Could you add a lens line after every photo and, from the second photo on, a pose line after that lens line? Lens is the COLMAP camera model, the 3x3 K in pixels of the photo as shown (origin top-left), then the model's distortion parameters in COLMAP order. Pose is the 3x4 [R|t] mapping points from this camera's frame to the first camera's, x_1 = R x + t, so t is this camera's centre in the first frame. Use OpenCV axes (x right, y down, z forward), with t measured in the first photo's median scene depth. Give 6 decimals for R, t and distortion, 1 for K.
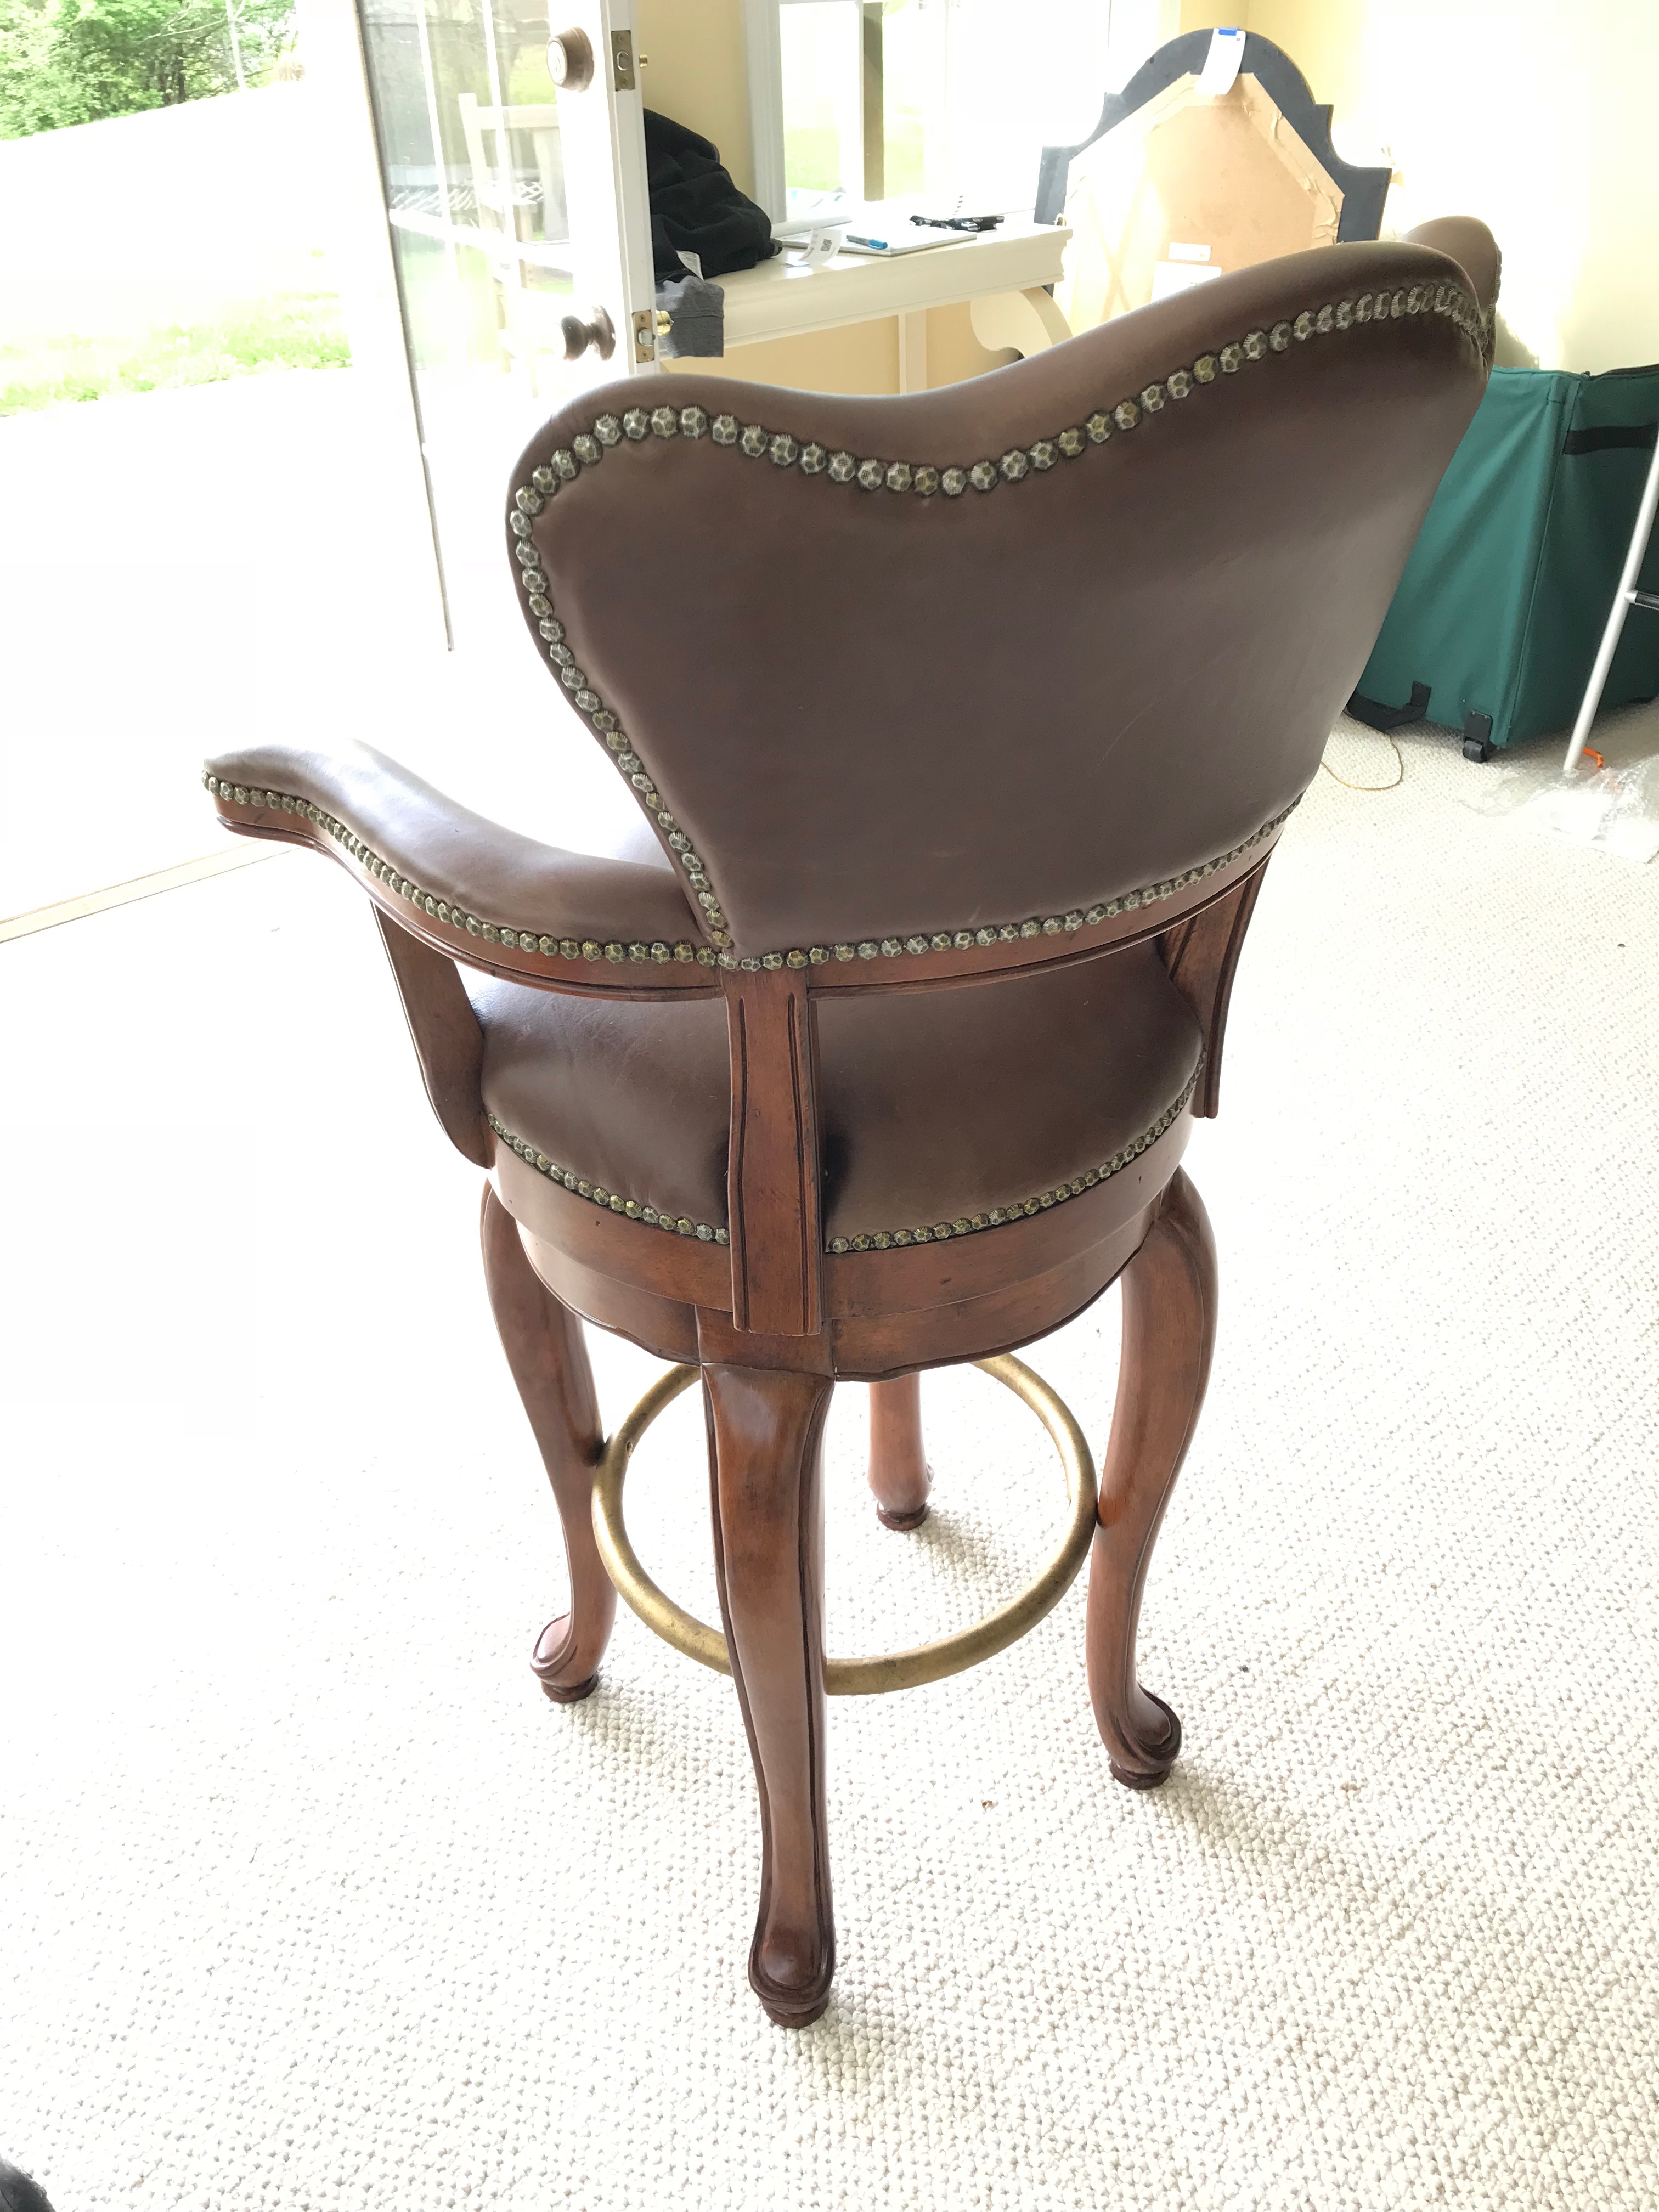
lens RADIAL K [[1826.3, 0, 829.5], [0, 1826.3, 1106.0], [0, 0, 1]] dist [0.001629, 0.013610]
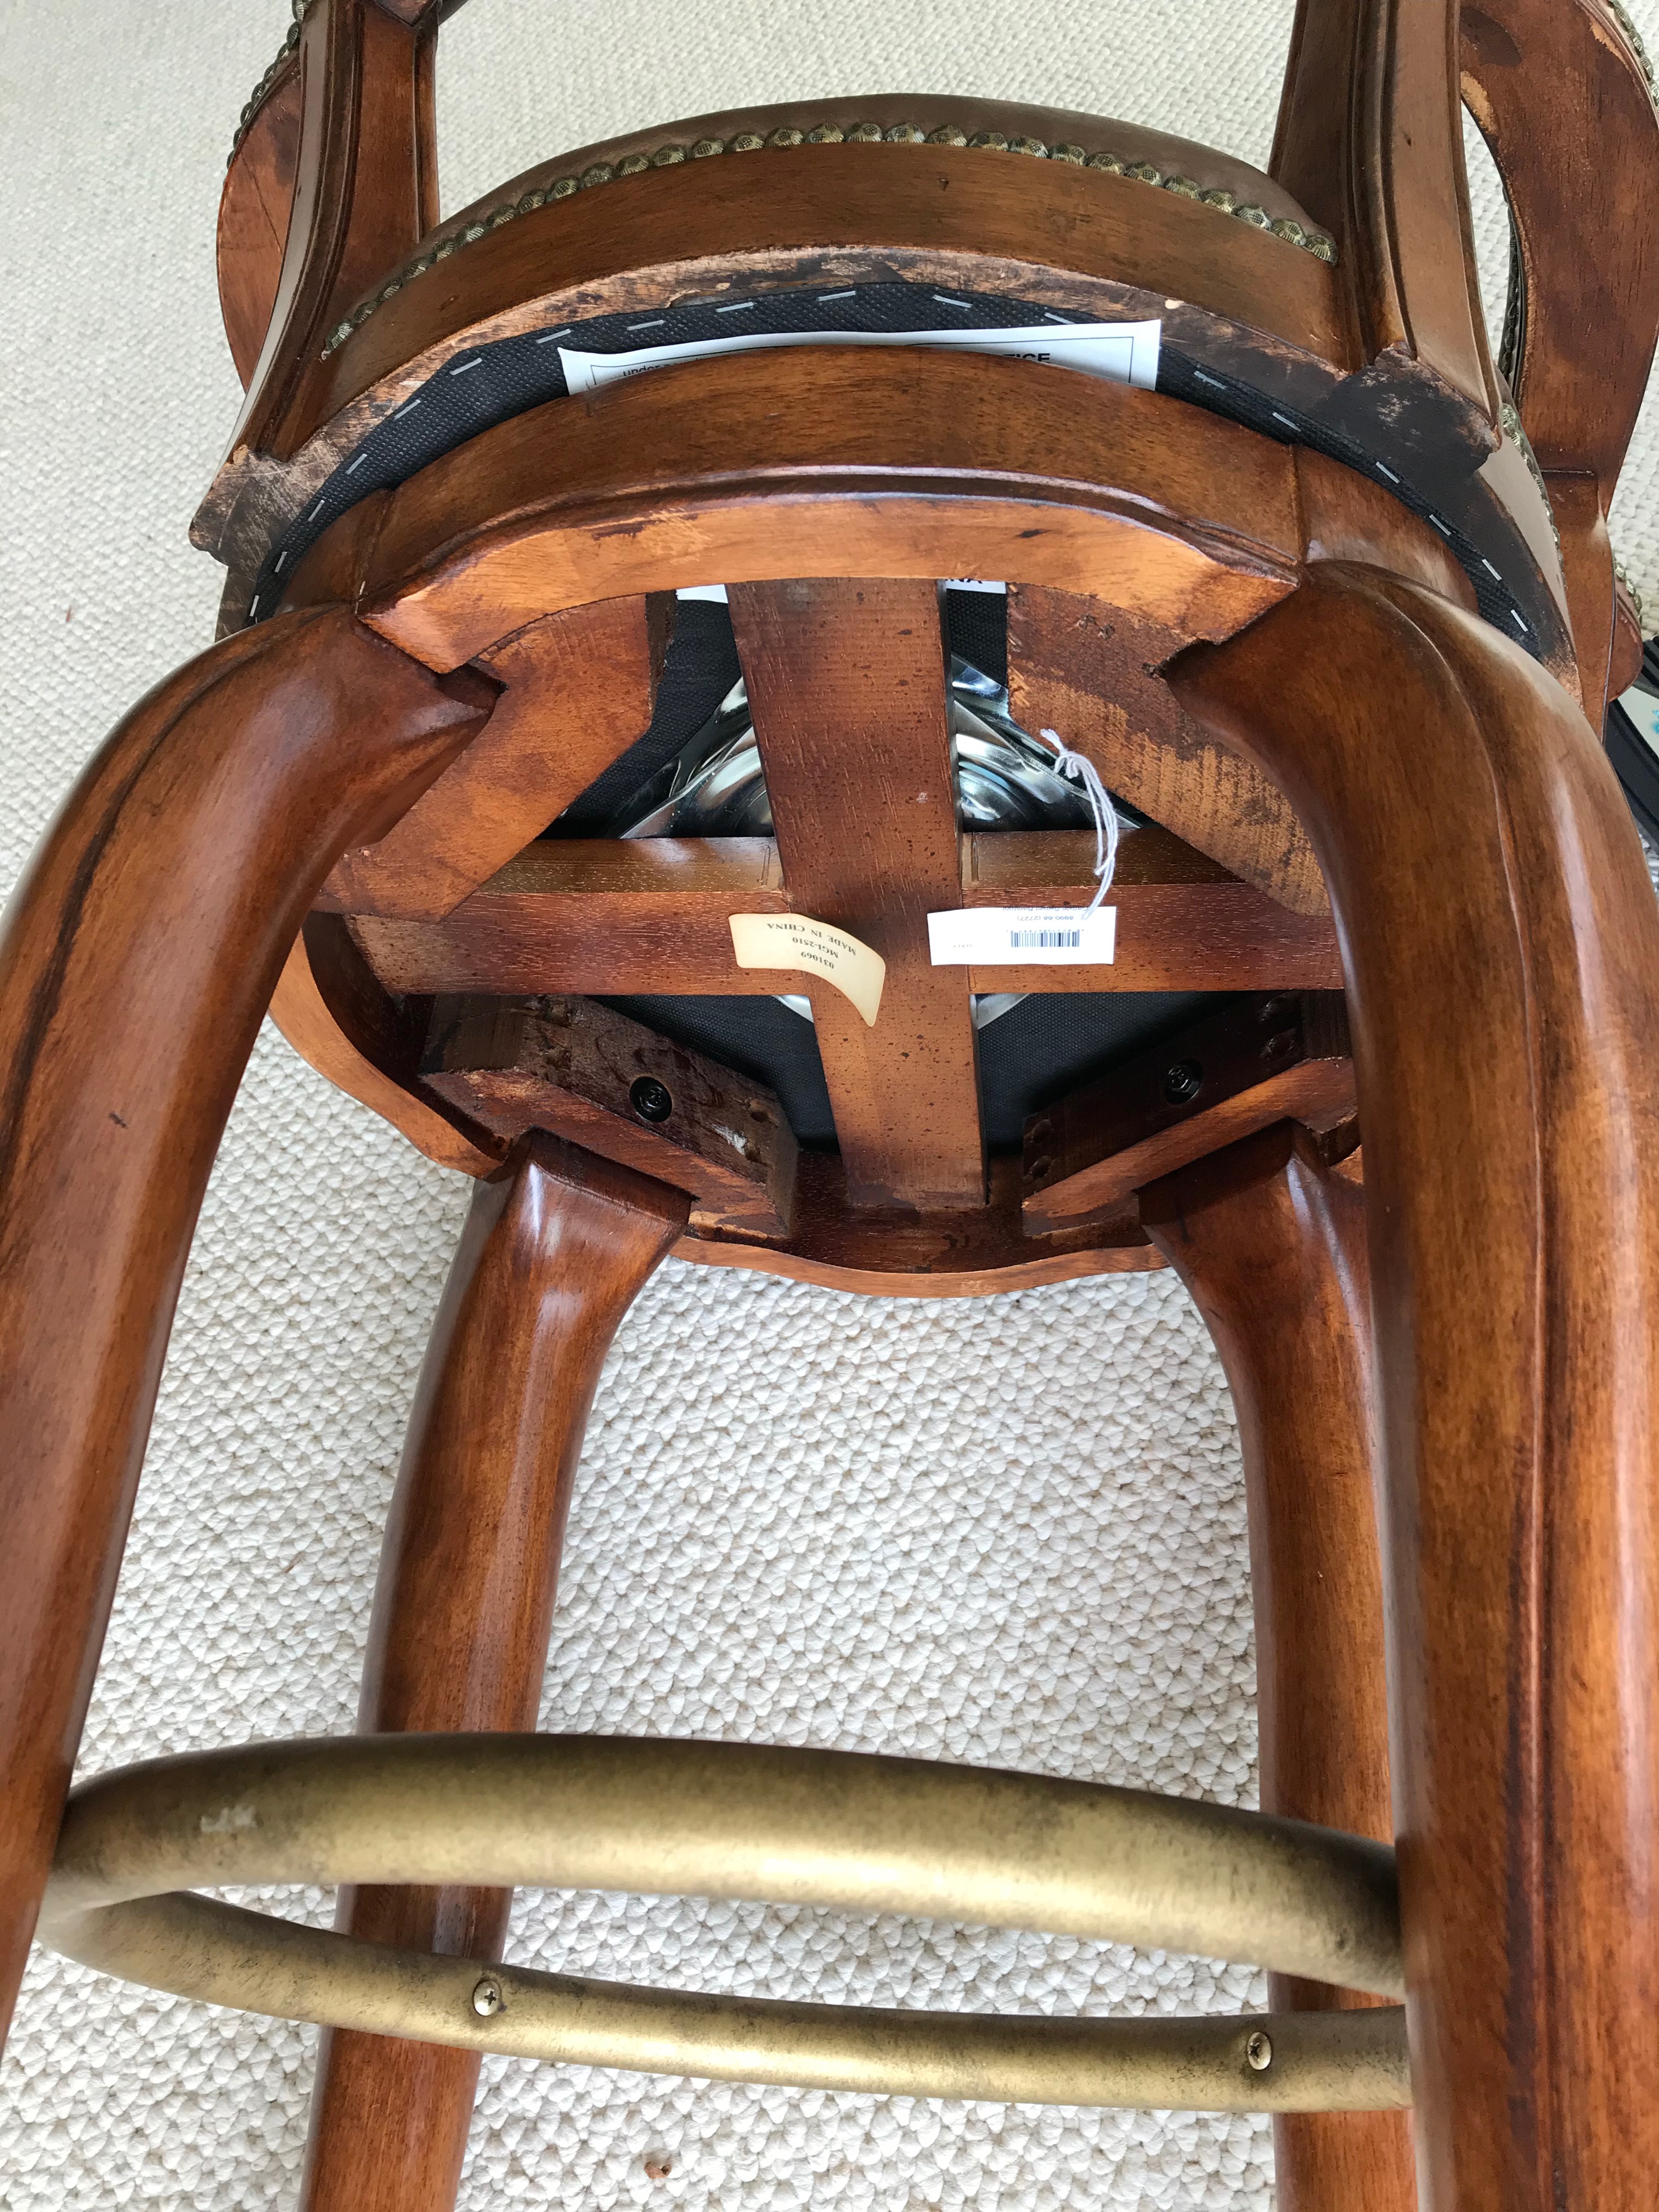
lens RADIAL K [[1826.3, 0, 829.5], [0, 1826.3, 1106.0], [0, 0, 1]] dist [0.001629, 0.013610]
pose [[-0.839609, -0.342267, 0.421793, -0.049190], [0.423485, 0.073833, 0.902889, -0.008263], [-0.340172, 0.936697, 0.082954, 0.823815]]
